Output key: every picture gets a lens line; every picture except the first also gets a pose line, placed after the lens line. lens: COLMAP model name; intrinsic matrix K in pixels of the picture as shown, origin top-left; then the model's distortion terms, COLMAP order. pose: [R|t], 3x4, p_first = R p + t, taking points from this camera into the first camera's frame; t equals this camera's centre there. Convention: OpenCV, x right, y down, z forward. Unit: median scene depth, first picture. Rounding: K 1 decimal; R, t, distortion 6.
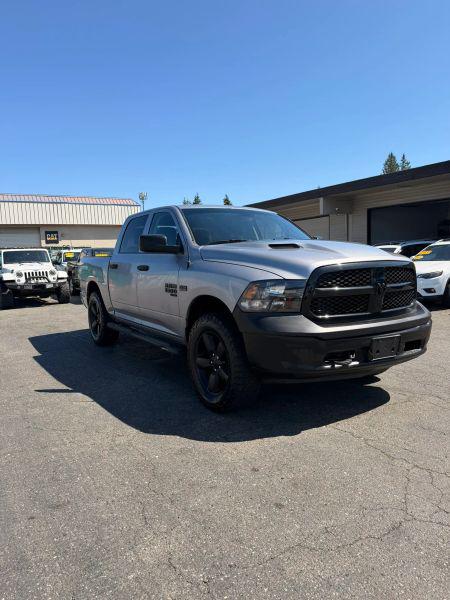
lens RADIAL K [[420.5, 0, 225.0], [0, 420.5, 300.0], [0, 0, 1]] dist [0.005405, -0.003085]
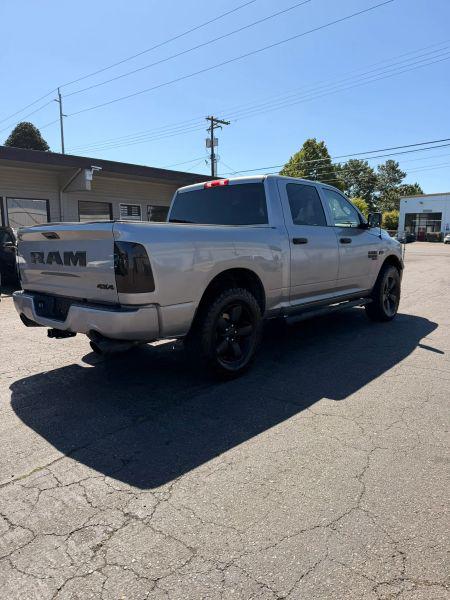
lens RADIAL K [[427.0, 0, 248.1], [0, 427.0, 282.9], [0, 0, 1]] dist [0.002986, 0.000716]
pose [[-0.331081, -0.052342, 0.942149, -1.260700], [0.115187, 0.988751, 0.095409, -0.111015], [-0.936545, 0.140112, -0.321328, 1.749823]]
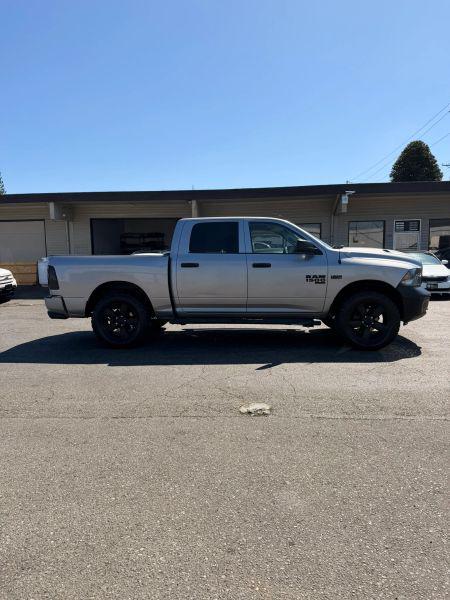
lens RADIAL K [[425.5, 0, 224.3], [0, 425.5, 298.3], [0, 0, 1]] dist [0.006016, -0.003823]
pose [[0.593314, -0.047714, 0.803556, -1.387246], [0.069458, 0.997553, 0.007948, 0.006645], [-0.801969, 0.051098, 0.595177, 0.368052]]
